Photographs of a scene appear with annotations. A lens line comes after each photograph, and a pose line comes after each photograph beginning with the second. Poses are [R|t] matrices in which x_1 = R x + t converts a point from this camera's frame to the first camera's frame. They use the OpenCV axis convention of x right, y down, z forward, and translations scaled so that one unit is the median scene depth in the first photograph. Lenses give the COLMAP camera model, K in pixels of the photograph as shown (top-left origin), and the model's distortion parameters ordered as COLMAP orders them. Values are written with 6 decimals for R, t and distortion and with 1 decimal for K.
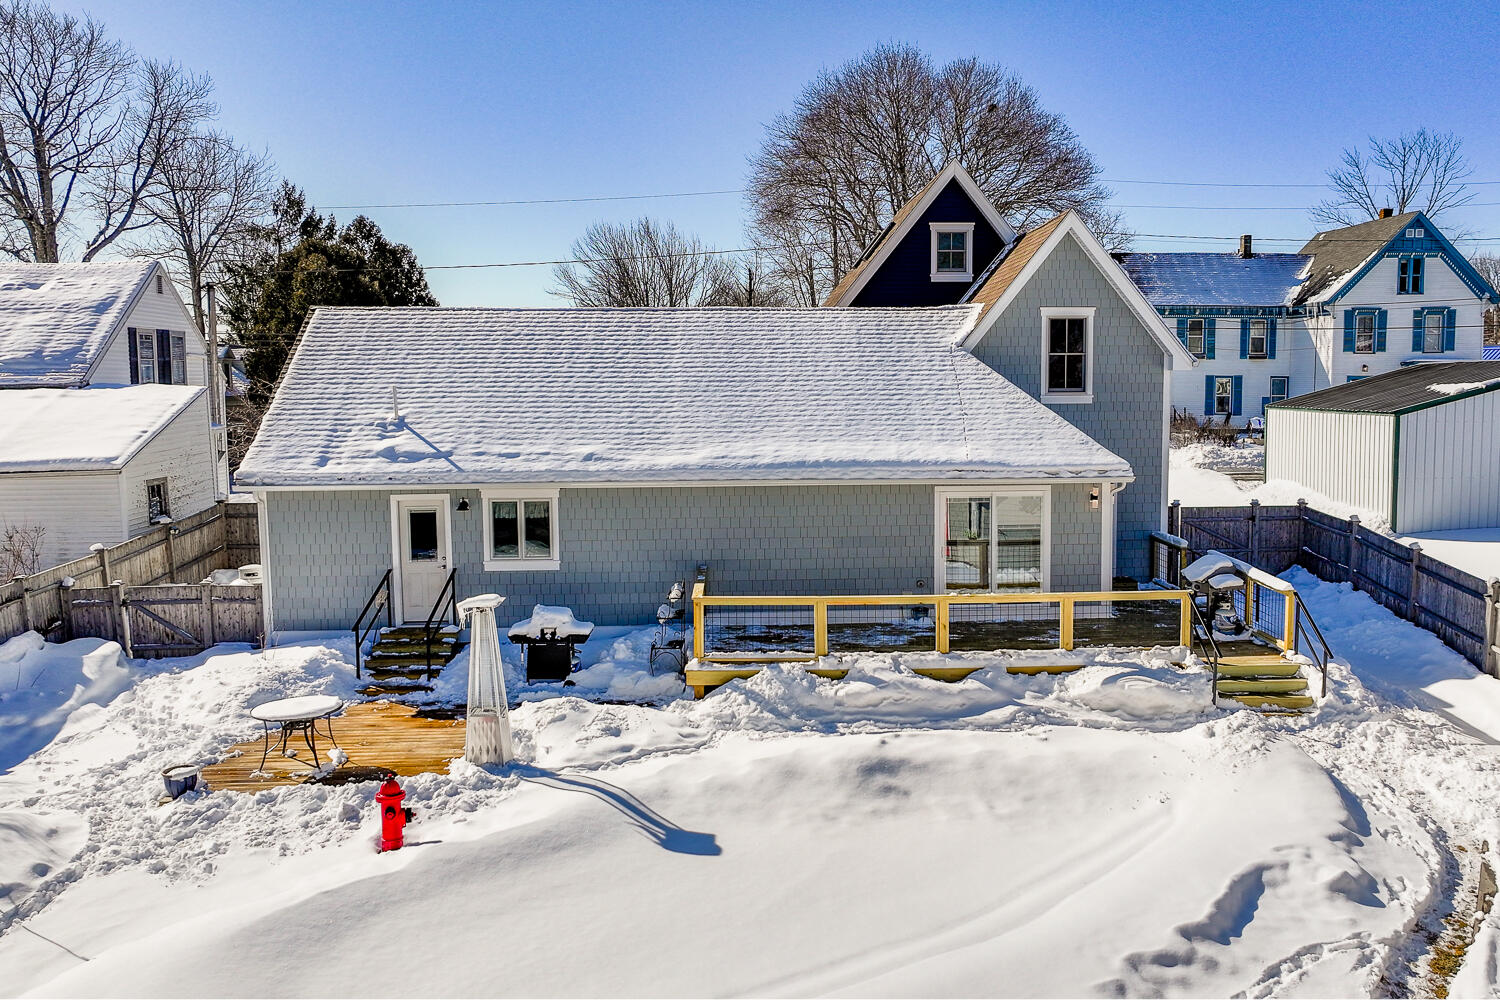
lens RADIAL K [[1330.3, 0, 750.4], [0, 1330.3, 496.8], [0, 0, 1]] dist [0.001485, -0.001554]
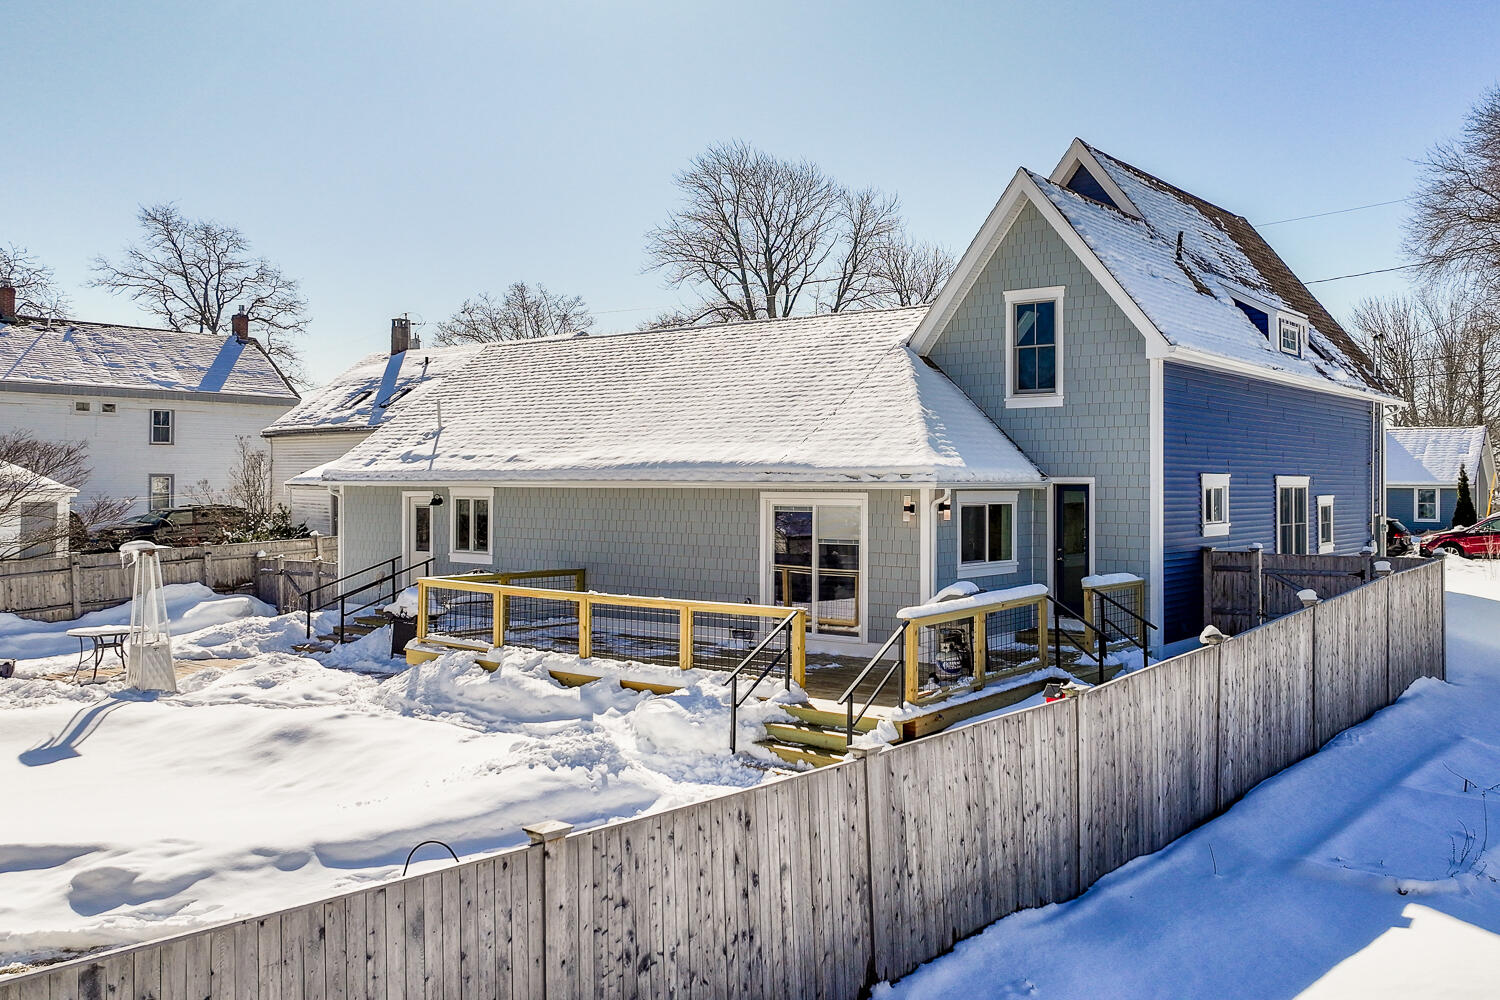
lens RADIAL K [[1258.6, 0, 750.4], [0, 1258.6, 500.5], [0, 0, 1]] dist [-0.016832, -0.000982]
pose [[0.773643, 0.022489, -0.633223, 0.660746], [-0.068389, 0.996495, -0.048163, 0.038482], [0.629920, 0.080567, 0.772470, 0.347786]]
